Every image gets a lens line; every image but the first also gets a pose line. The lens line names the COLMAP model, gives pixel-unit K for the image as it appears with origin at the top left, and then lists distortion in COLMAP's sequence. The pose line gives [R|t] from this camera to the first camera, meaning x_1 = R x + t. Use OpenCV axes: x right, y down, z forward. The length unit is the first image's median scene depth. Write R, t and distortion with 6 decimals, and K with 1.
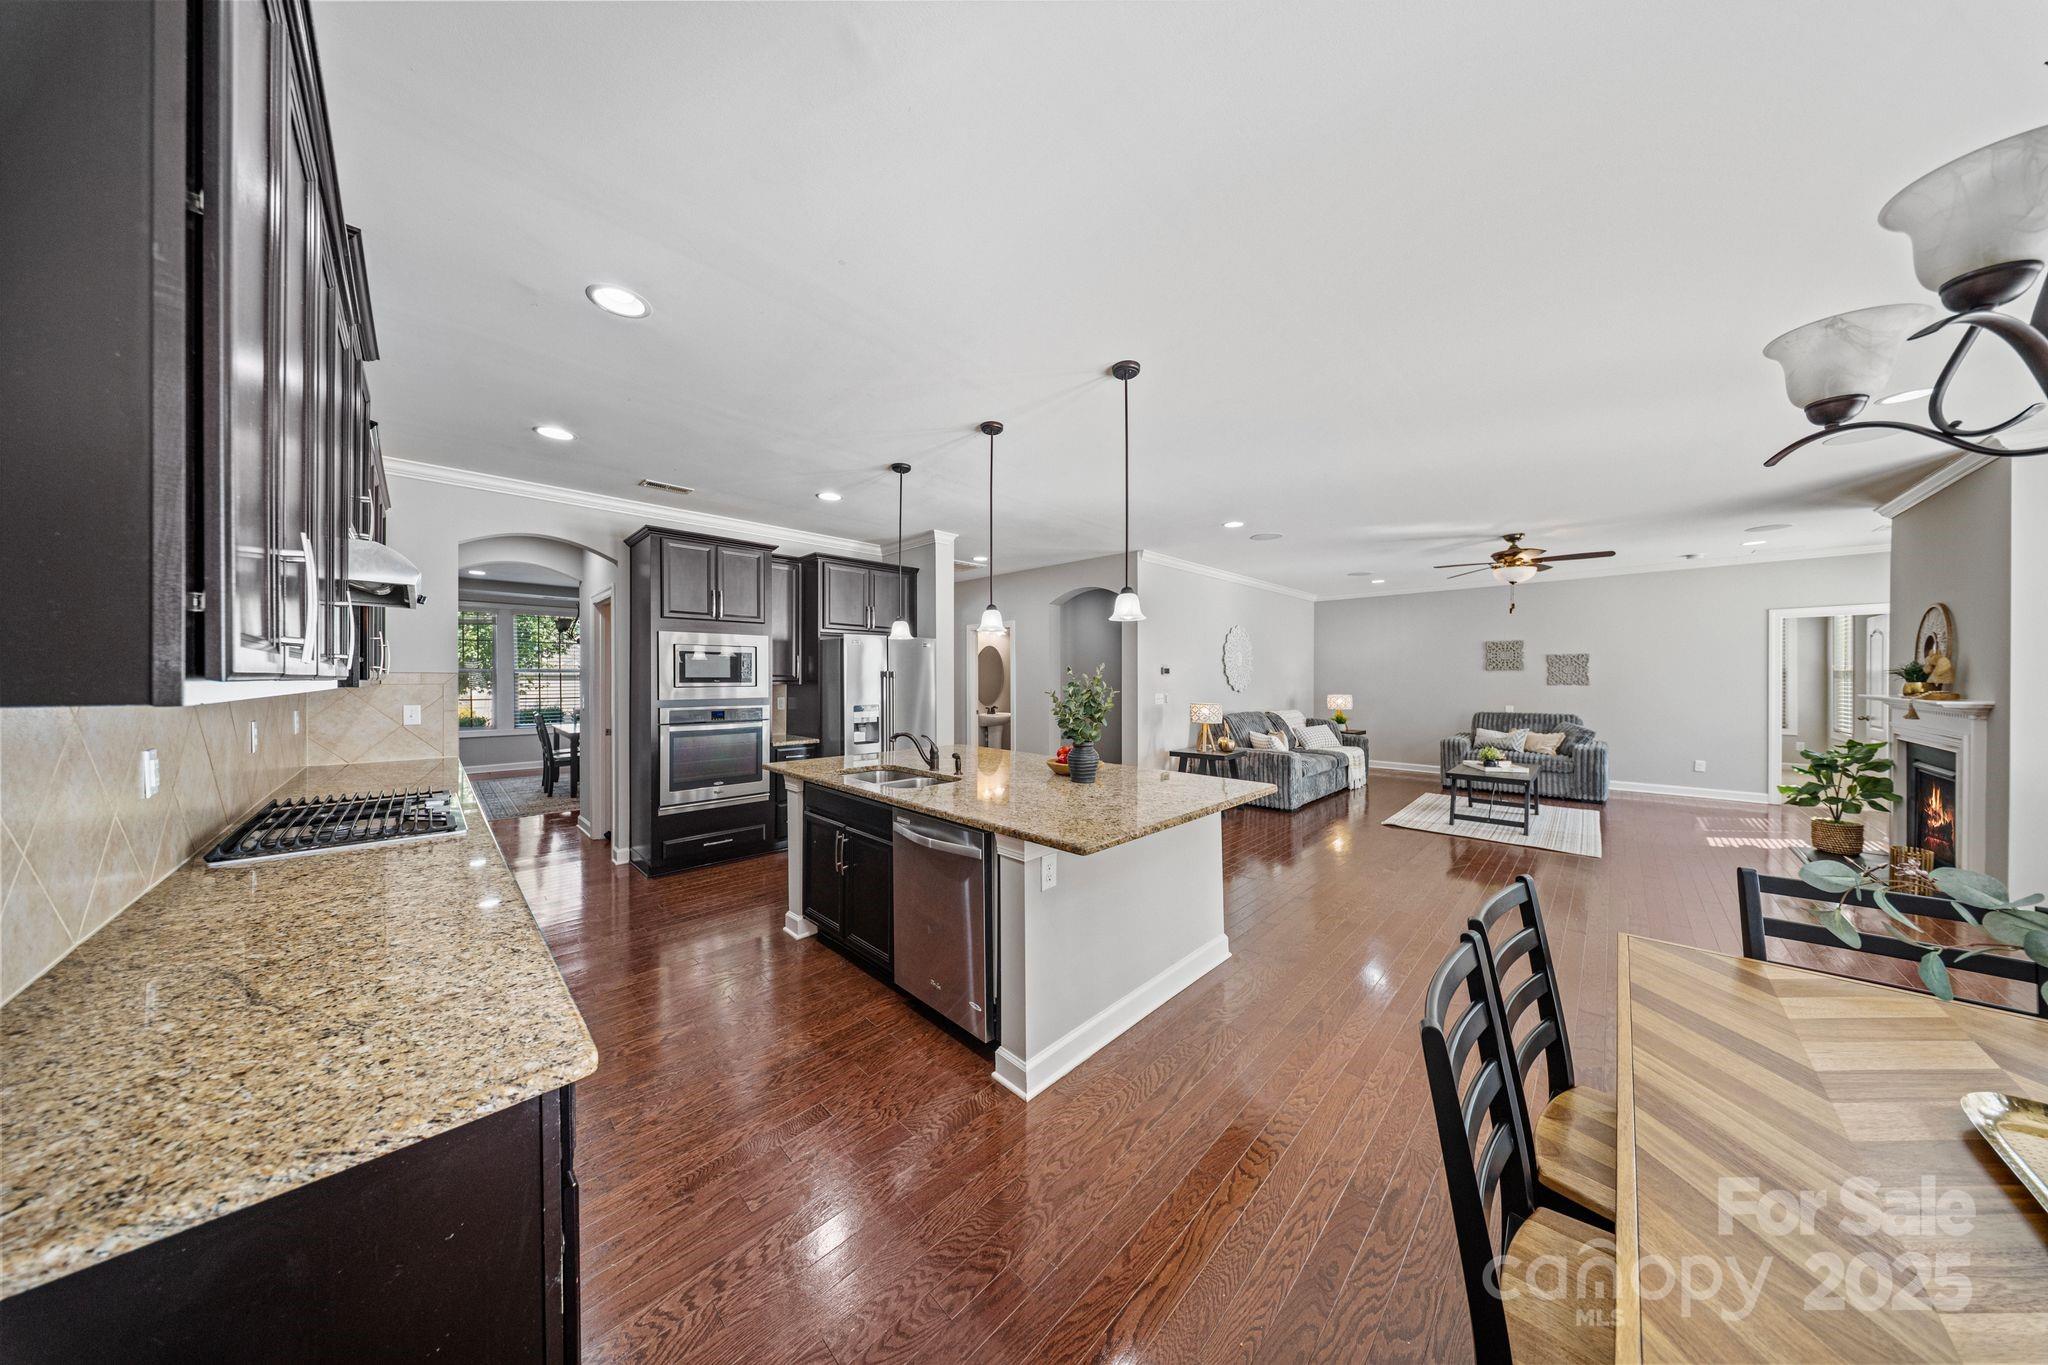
lens RADIAL K [[601.0, 0, 1014.2], [0, 601.0, 679.9], [0, 0, 1]] dist [-0.003287, -0.000592]
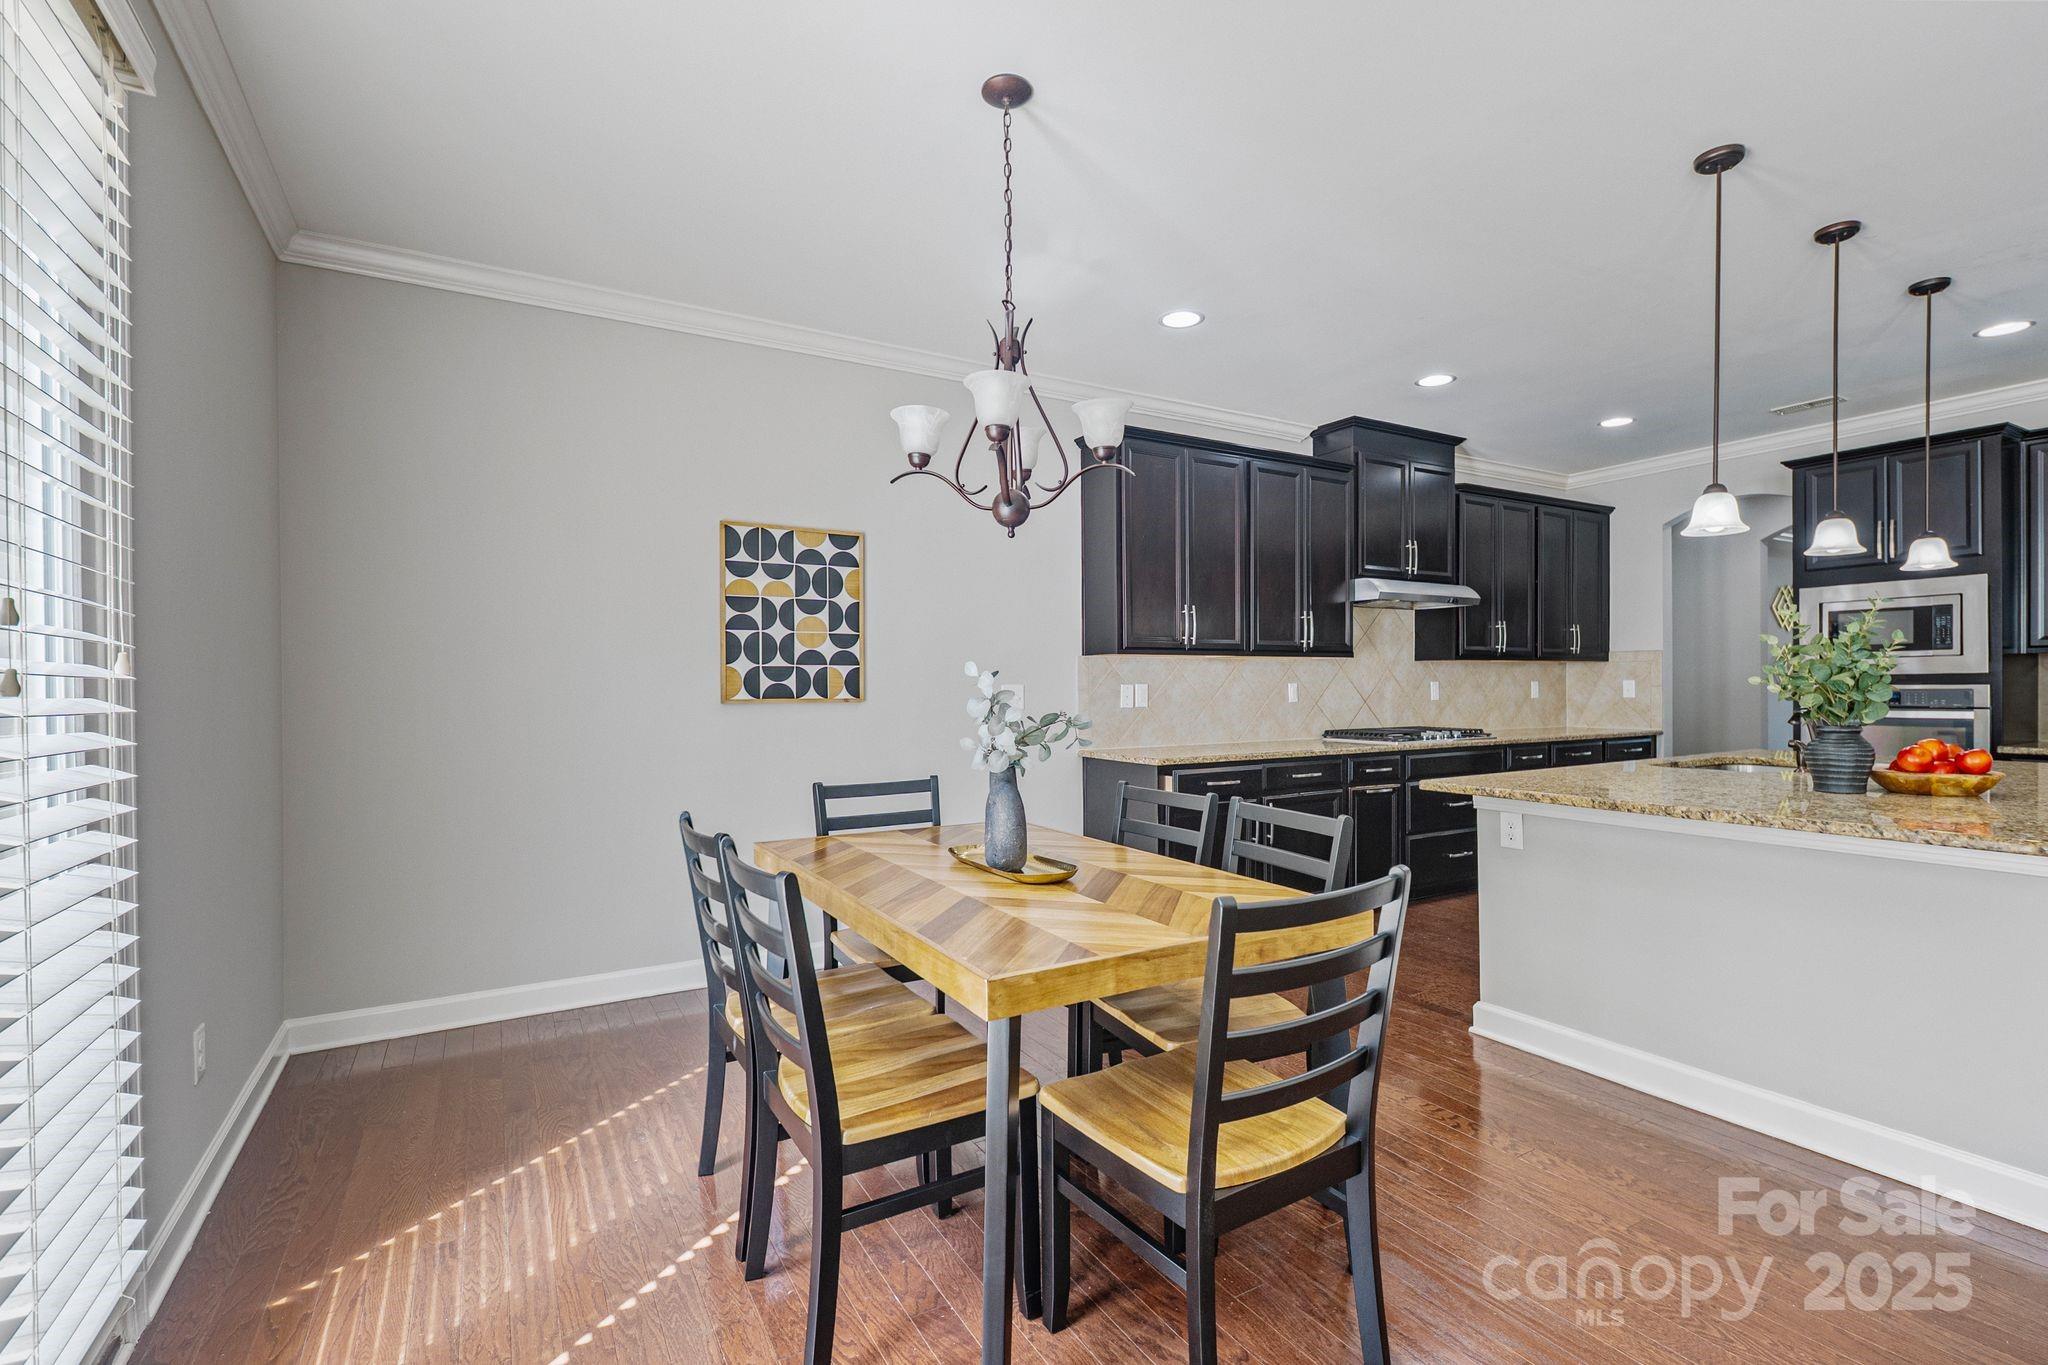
lens RADIAL K [[924.0, 0, 1012.3], [0, 924.0, 694.4], [0, 0, 1]] dist [-0.003186, -0.001240]
pose [[-0.257987, 0.010291, -0.966094, 0.513779], [0.007618, 0.999934, 0.008617, 0.025033], [0.966118, -0.005136, -0.258048, 0.185203]]
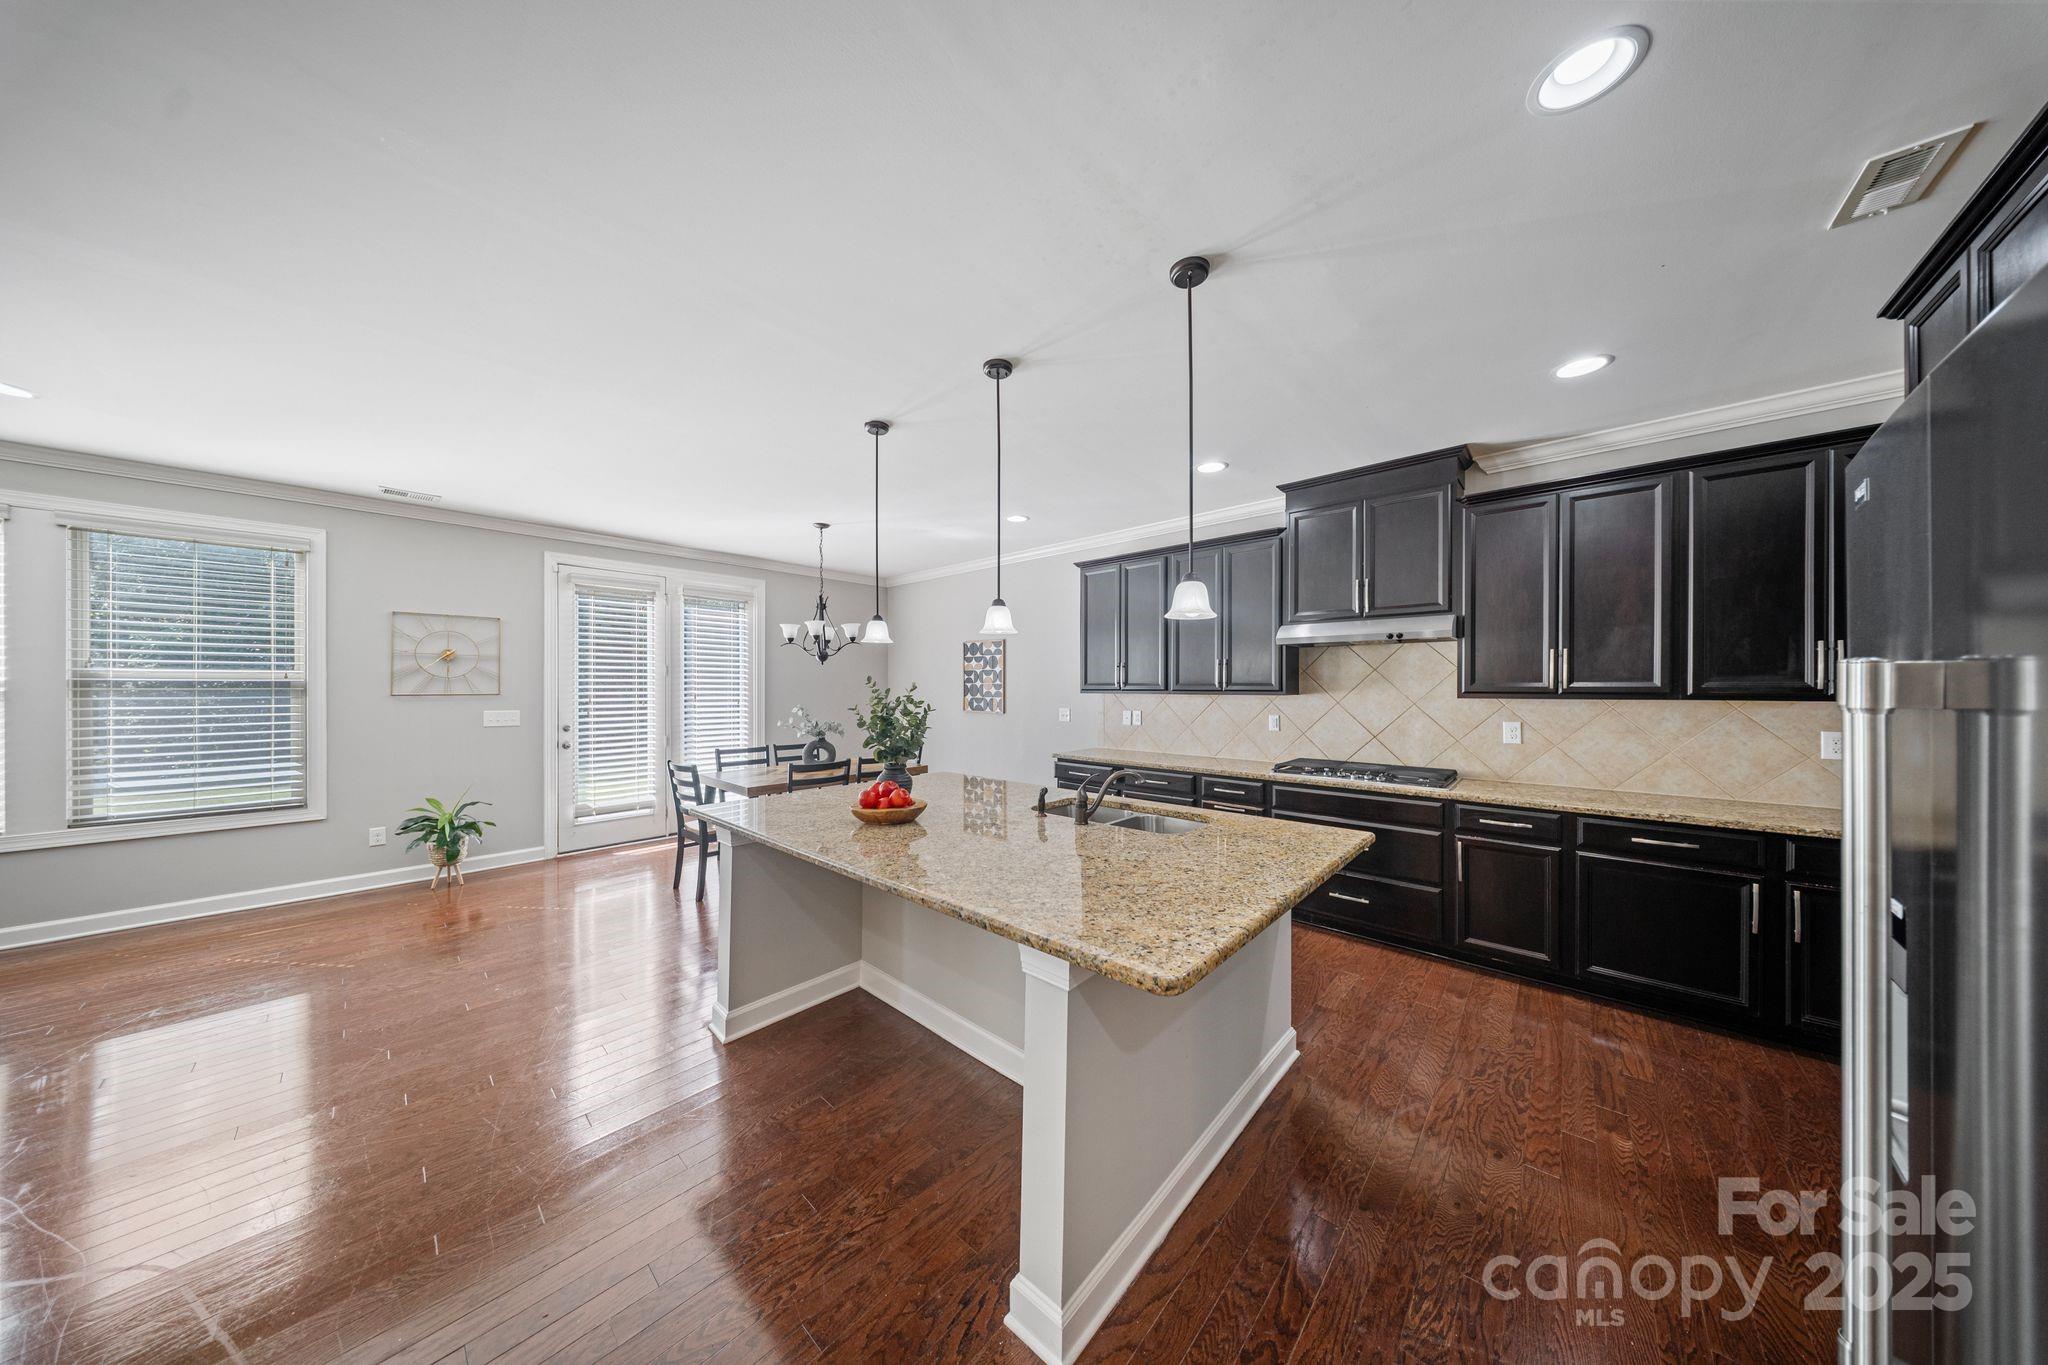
lens RADIAL K [[601.0, 0, 1027.2], [0, 601.0, 682.1], [0, 0, 1]] dist [-0.003287, -0.000592]
pose [[-0.998896, 0.000618, -0.046982, -0.030795], [0.000970, 0.999972, -0.007469, -0.005254], [0.046977, -0.007507, -0.998868, 0.816953]]
